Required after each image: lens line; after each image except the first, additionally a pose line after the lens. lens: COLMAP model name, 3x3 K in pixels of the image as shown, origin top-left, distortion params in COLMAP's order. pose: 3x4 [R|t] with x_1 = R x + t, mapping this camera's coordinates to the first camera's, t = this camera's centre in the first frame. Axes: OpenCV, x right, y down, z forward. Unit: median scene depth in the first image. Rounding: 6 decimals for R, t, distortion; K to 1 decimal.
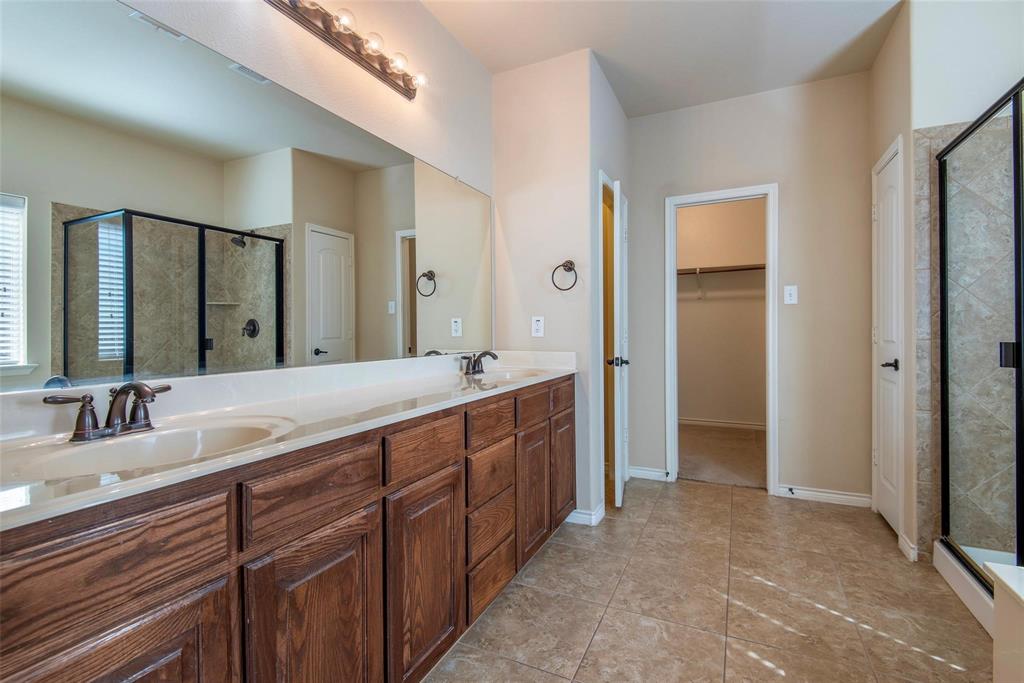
lens RADIAL K [[468.8, 0, 511.7], [0, 468.8, 334.8], [0, 0, 1]] dist [0.017844, -0.010258]
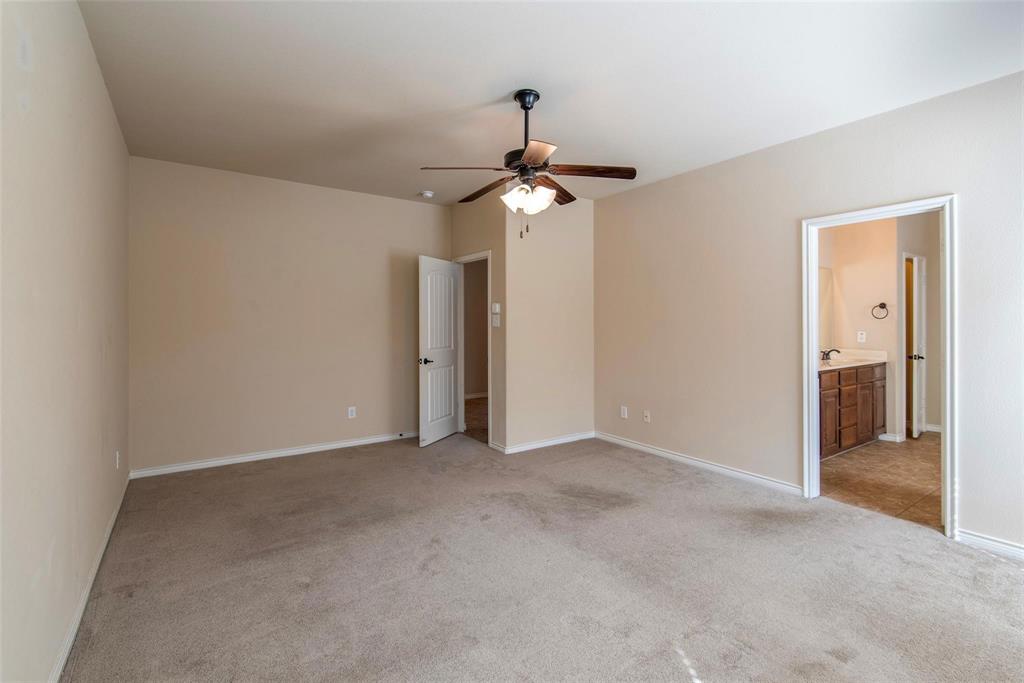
lens RADIAL K [[468.8, 0, 522.8], [0, 468.8, 325.2], [0, 0, 1]] dist [0.017844, -0.010258]
pose [[0.878817, 0.008446, -0.477085, -0.247580], [-0.010731, 0.999940, -0.002064, -0.047408], [0.477039, 0.006934, 0.878855, -1.387414]]
